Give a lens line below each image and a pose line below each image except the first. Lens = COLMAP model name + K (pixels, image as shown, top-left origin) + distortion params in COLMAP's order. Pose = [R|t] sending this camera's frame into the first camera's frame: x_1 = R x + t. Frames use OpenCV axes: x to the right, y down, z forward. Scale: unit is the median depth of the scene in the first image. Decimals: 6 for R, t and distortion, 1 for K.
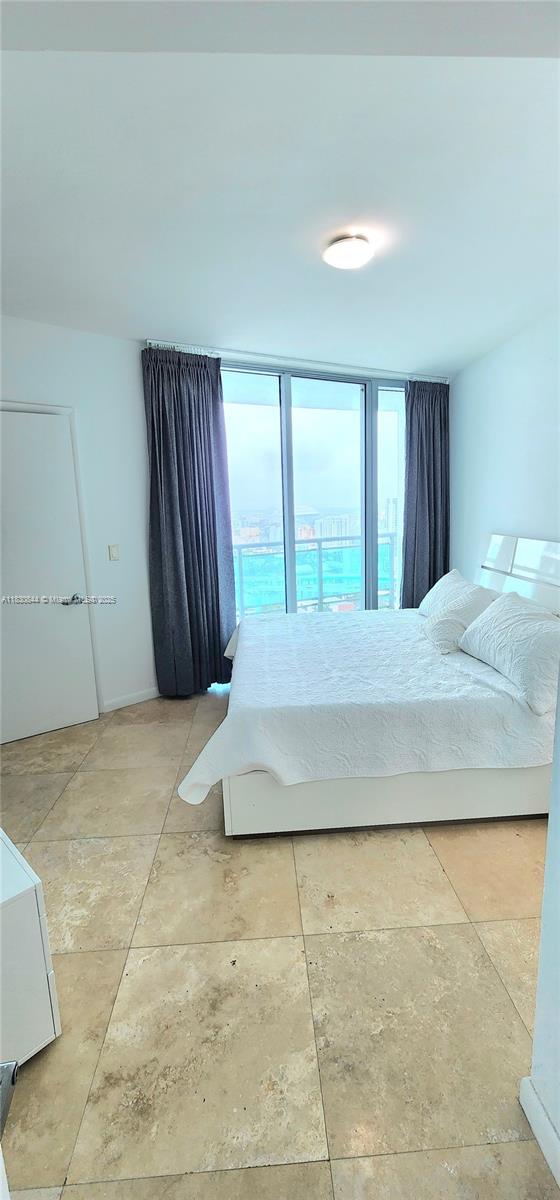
lens RADIAL K [[493.3, 0, 280.0], [0, 493.3, 600.0], [0, 0, 1]] dist [-0.000038, -0.000345]
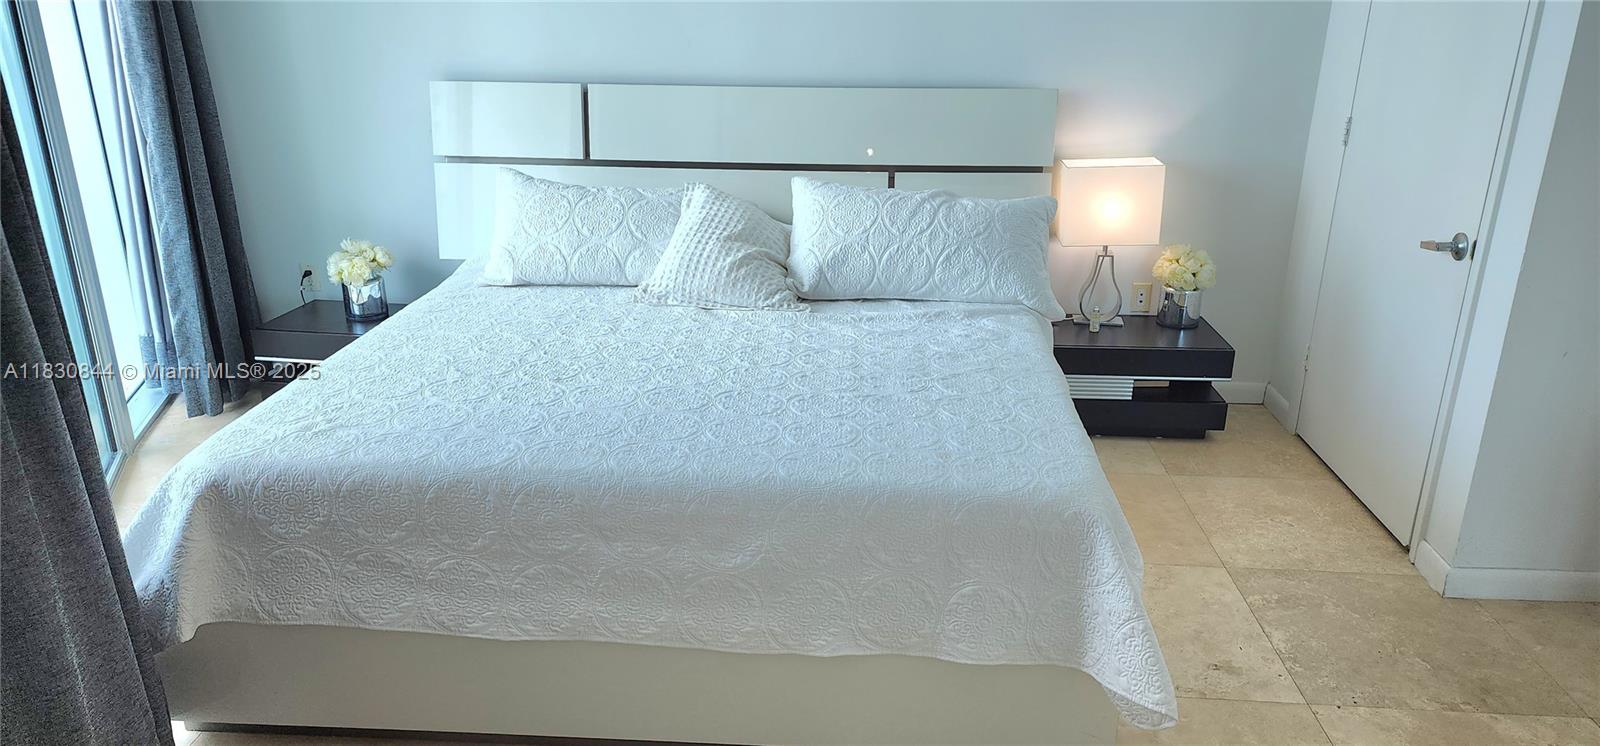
lens RADIAL K [[1049.2, 0, 796.9], [0, 1049.2, 372.0], [0, 0, 1]] dist [0.058539, -0.056346]
pose [[0.132726, -0.303965, 0.943392, -1.392095], [0.187392, 0.942343, 0.277262, -0.268208], [-0.973277, 0.139984, 0.182034, 1.530332]]
